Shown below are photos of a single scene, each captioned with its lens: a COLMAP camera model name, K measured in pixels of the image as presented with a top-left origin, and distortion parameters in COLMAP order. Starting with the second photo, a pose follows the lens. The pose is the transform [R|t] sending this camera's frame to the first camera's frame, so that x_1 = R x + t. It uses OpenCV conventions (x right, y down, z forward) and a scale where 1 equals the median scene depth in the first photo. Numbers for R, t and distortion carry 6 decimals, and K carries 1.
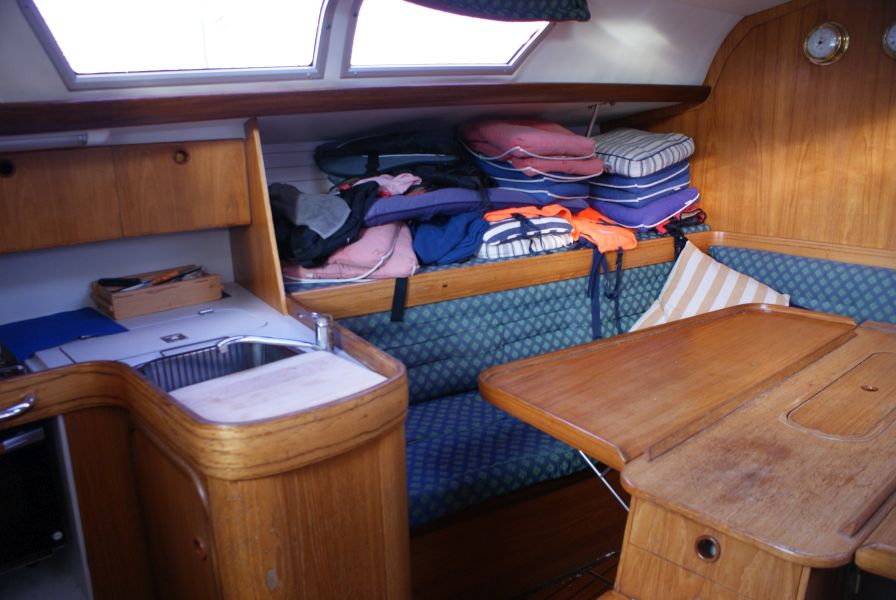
lens RADIAL K [[706.5, 0, 444.3], [0, 706.5, 305.0], [0, 0, 1]] dist [-0.159305, 0.138643]
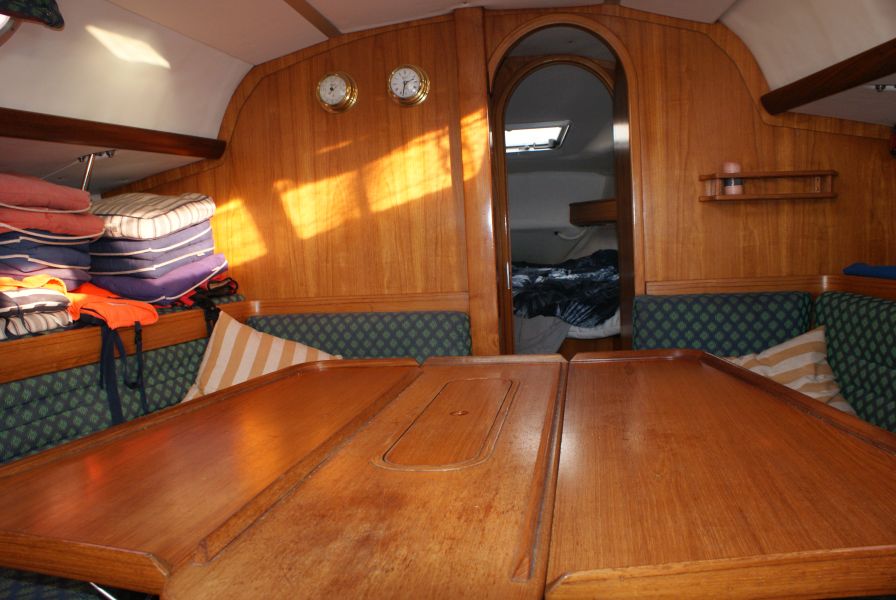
lens RADIAL K [[703.1, 0, 444.3], [0, 703.1, 303.9], [0, 0, 1]] dist [-0.158727, 0.135530]
pose [[0.792649, -0.075951, 0.604928, 0.061575], [0.187418, 0.974521, -0.123223, 0.060955], [-0.580156, 0.211047, 0.786688, 0.189956]]
